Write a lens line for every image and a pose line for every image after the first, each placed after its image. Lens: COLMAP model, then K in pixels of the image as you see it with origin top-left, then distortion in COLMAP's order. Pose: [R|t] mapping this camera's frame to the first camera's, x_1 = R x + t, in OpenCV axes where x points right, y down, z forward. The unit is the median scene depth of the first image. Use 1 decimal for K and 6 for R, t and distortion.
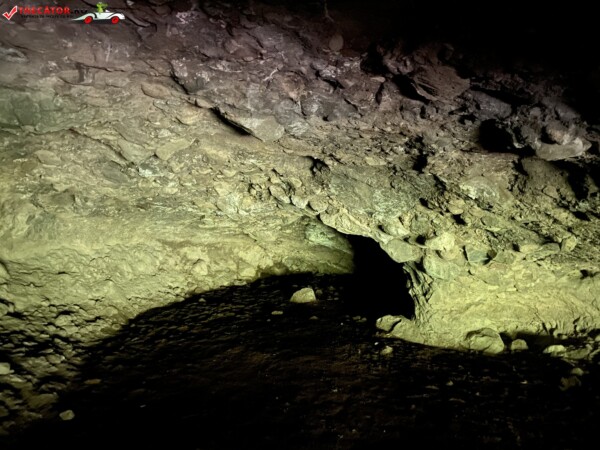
lens RADIAL K [[455.2, 0, 299.3], [0, 455.2, 228.0], [0, 0, 1]] dist [0.058064, -0.059001]
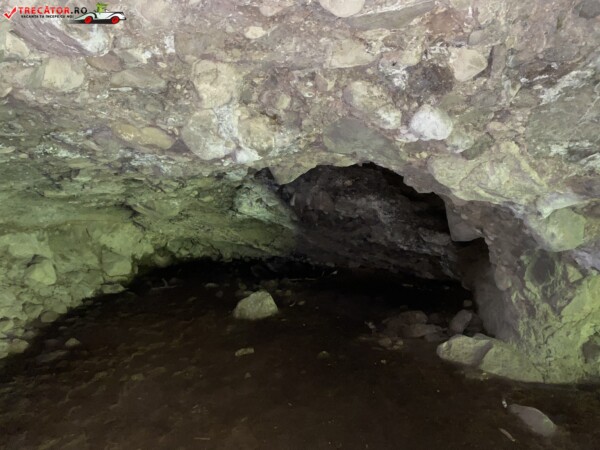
lens RADIAL K [[455.2, 0, 299.3], [0, 455.2, 228.0], [0, 0, 1]] dist [0.058064, -0.059001]
pose [[0.909633, -0.054859, 0.411774, -0.159040], [0.023126, 0.996392, 0.081660, -0.001057], [-0.414768, -0.064758, 0.907620, 0.380754]]
